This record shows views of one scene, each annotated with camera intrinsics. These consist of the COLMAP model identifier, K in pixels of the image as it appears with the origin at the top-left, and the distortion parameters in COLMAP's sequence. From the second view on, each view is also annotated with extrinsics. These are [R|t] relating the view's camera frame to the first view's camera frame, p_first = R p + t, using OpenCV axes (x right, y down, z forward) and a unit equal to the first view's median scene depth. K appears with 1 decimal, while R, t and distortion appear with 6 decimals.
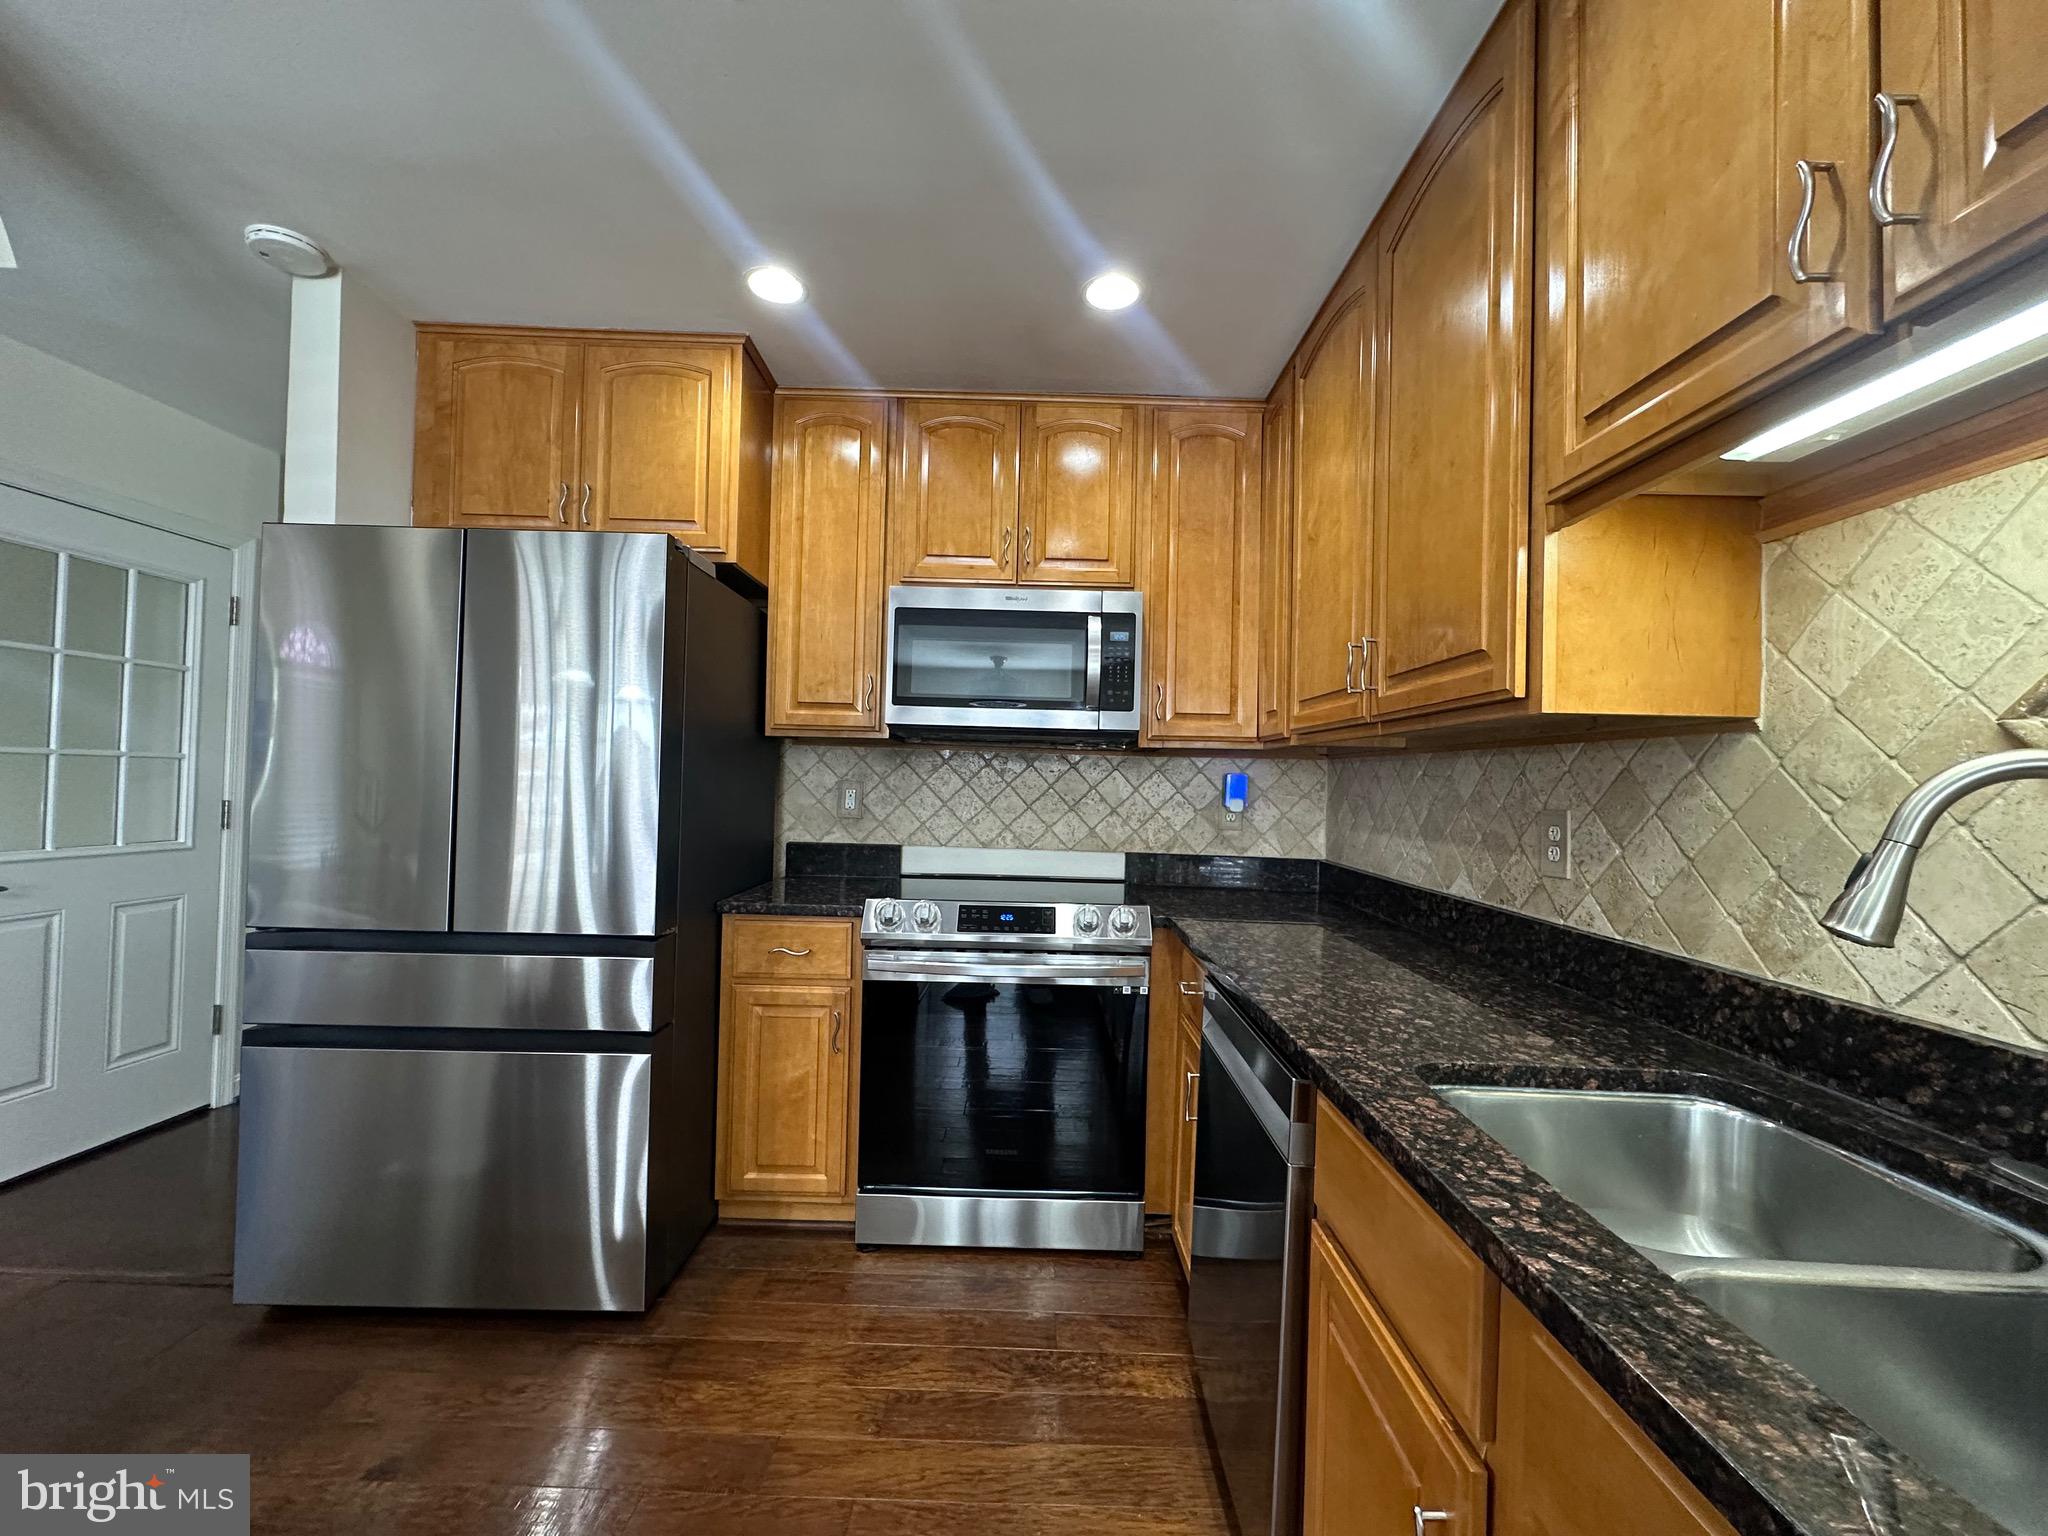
lens RADIAL K [[815.2, 0, 1028.7], [0, 815.2, 771.2], [0, 0, 1]] dist [-0.001309, 0.000363]
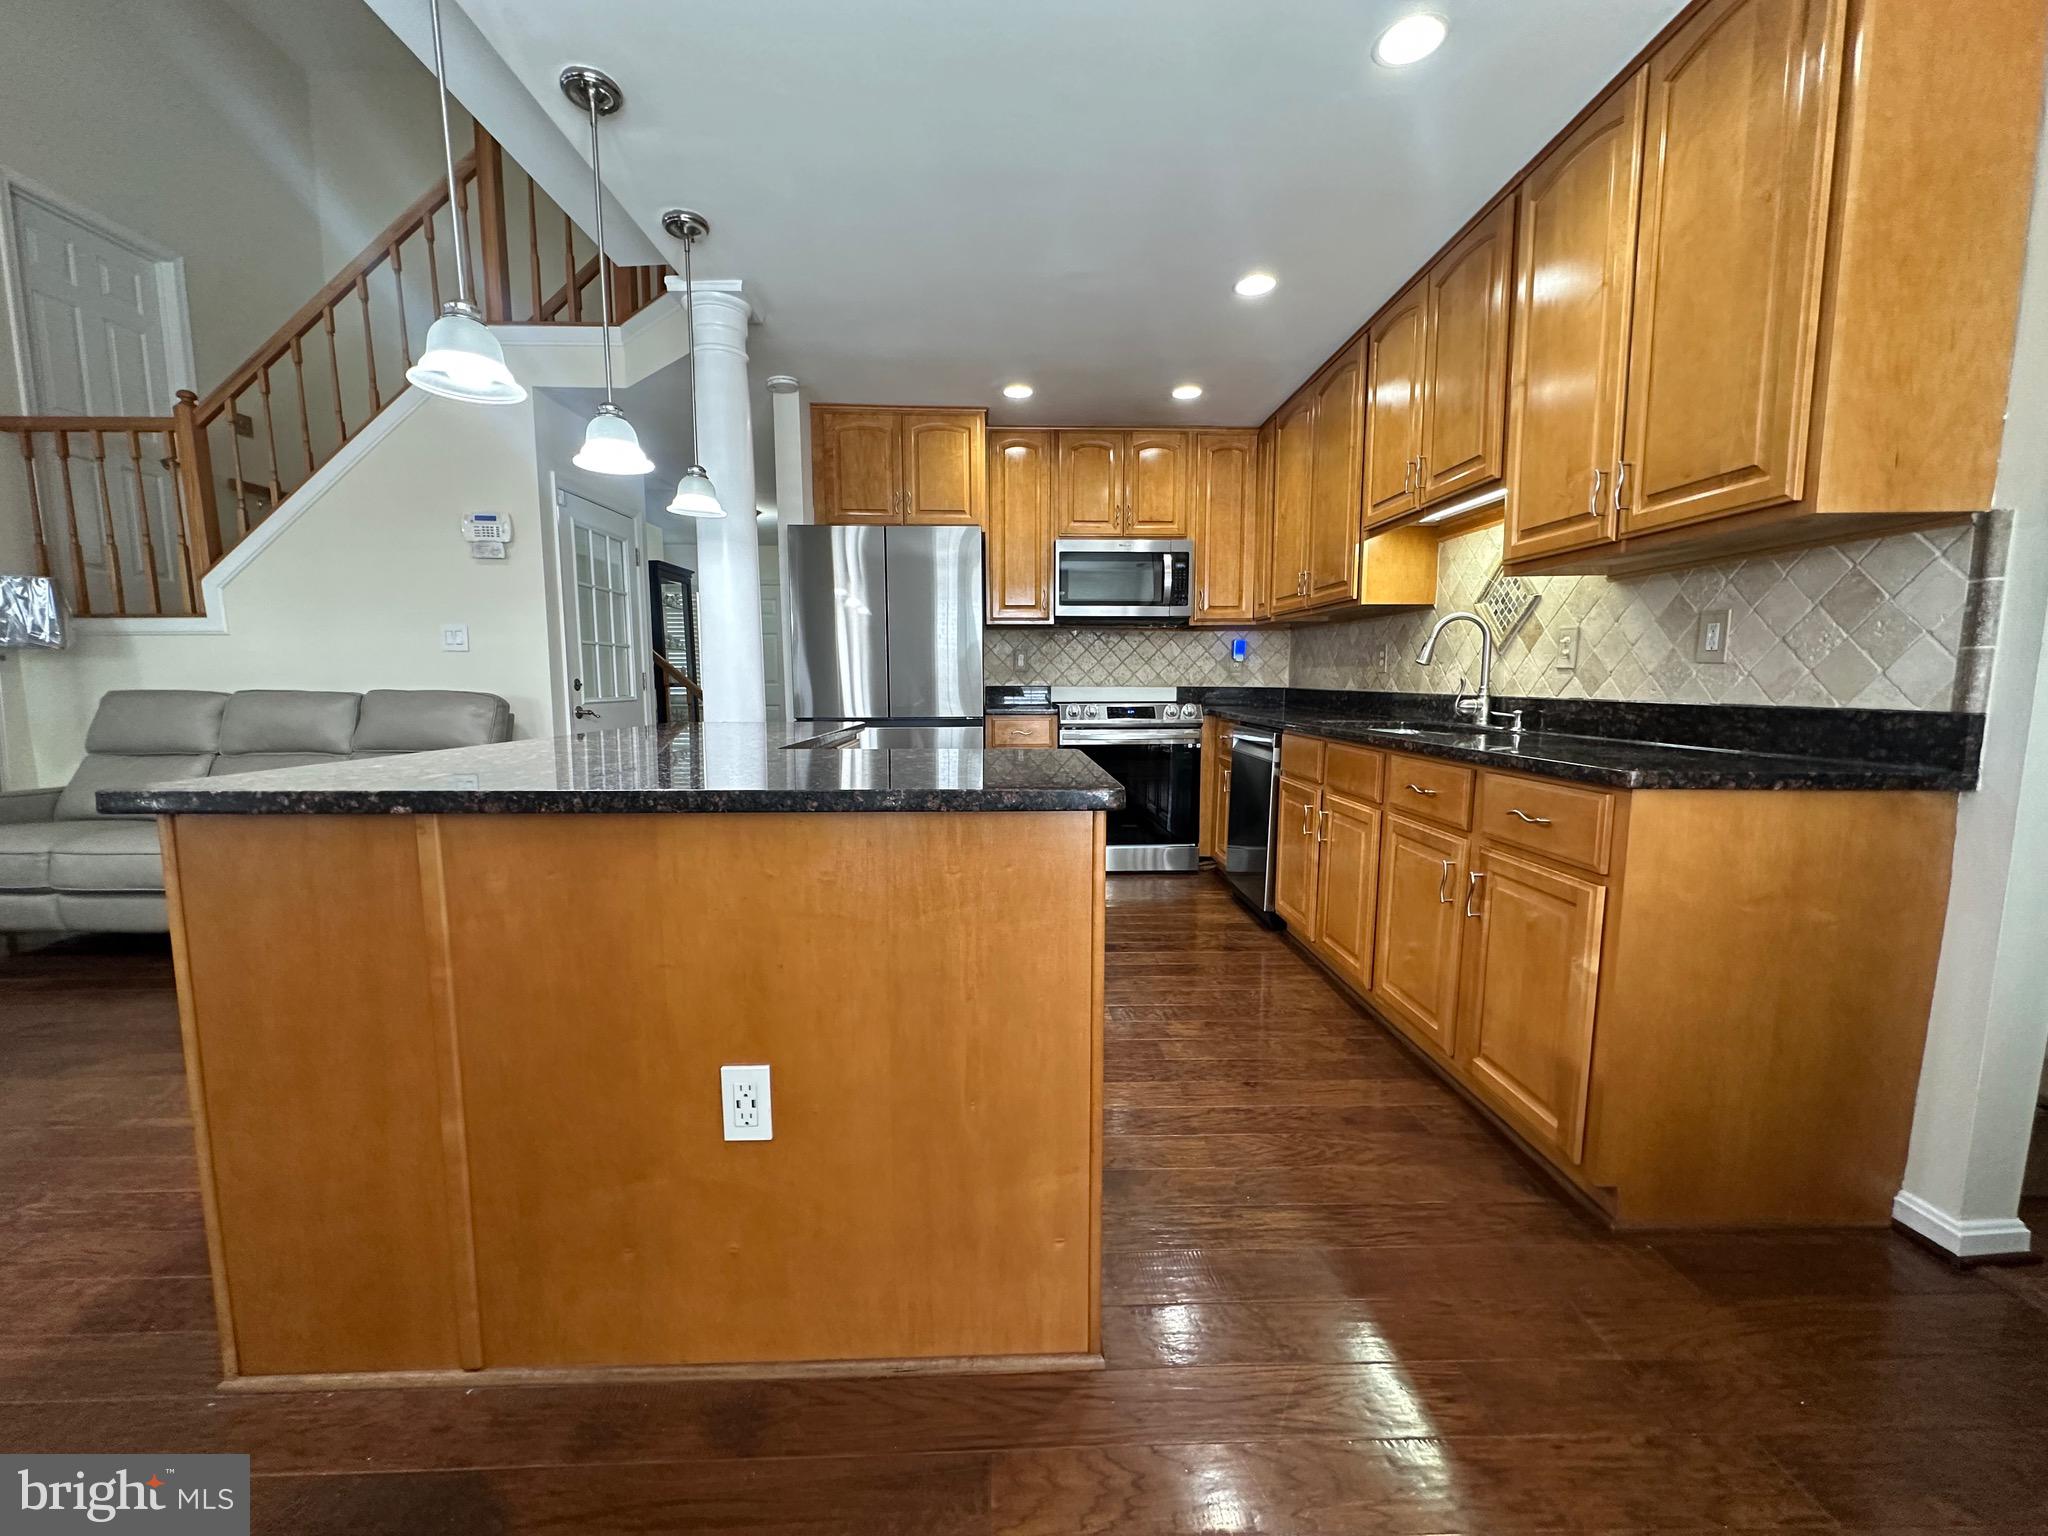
lens RADIAL K [[815.2, 0, 1023.8], [0, 815.2, 773.5], [0, 0, 1]] dist [-0.001309, 0.000363]
pose [[0.999087, -0.030781, 0.029631, -0.334856], [0.026639, 0.990993, 0.131236, 0.055907], [-0.033404, -0.130327, 0.990908, -0.947999]]
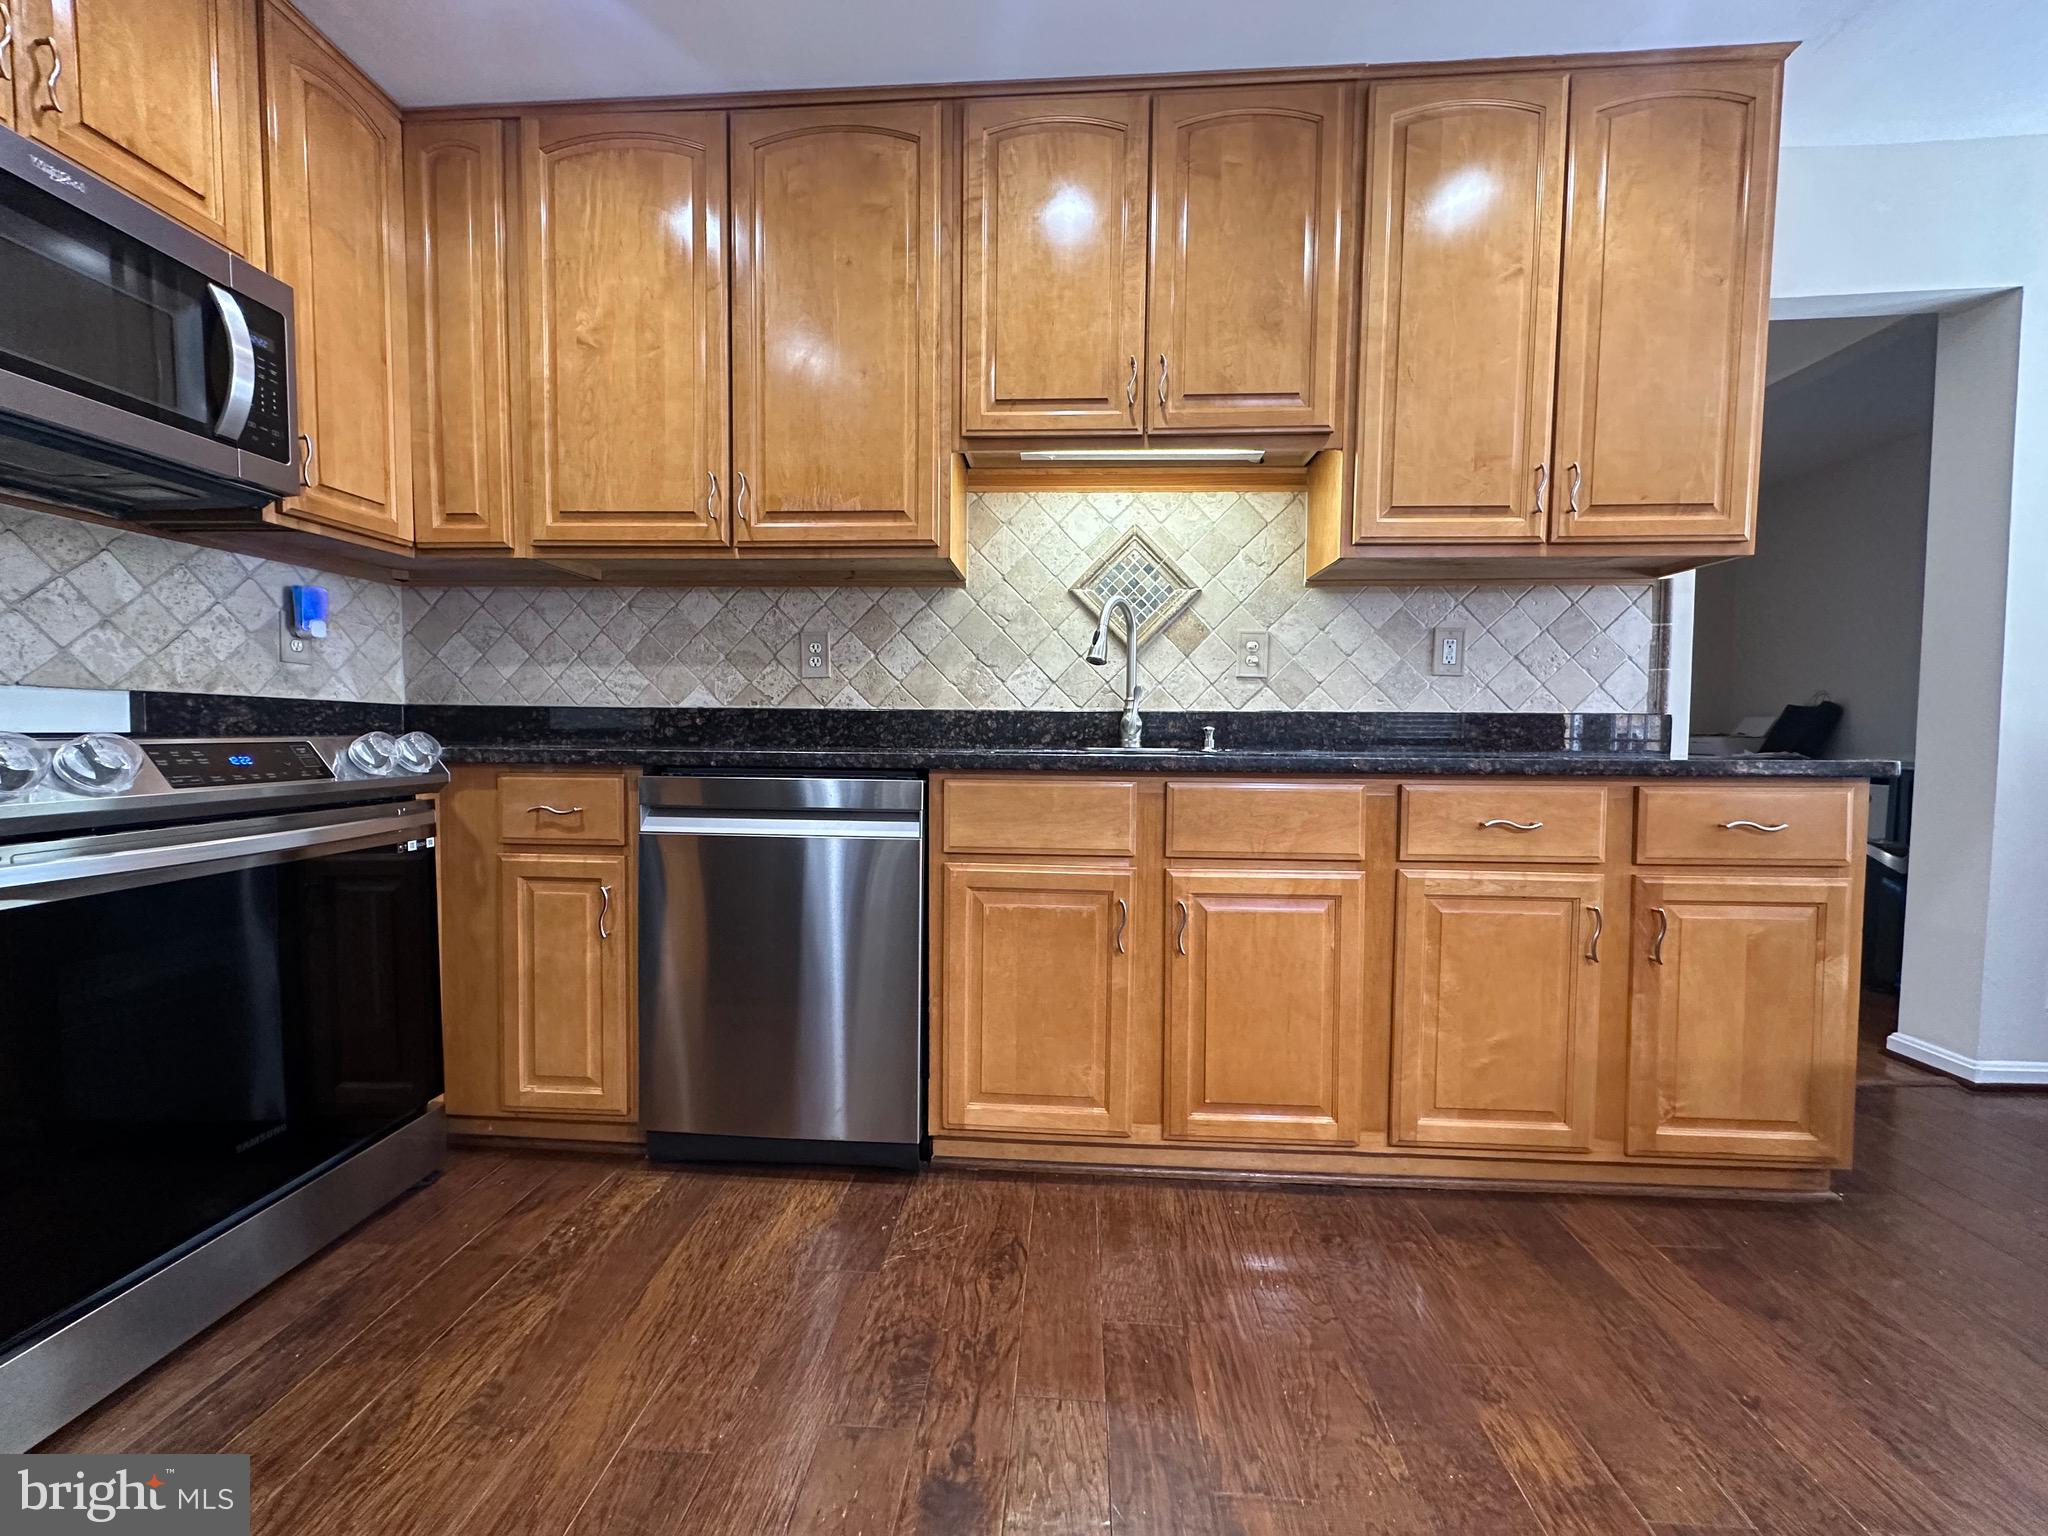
lens RADIAL K [[815.2, 0, 1023.5], [0, 815.2, 770.1], [0, 0, 1]] dist [-0.001309, 0.000363]
pose [[0.057278, -0.074037, 0.995609, -0.559360], [-0.020045, 0.996960, 0.075291, 0.122195], [-0.998157, -0.024270, 0.055620, 0.368863]]
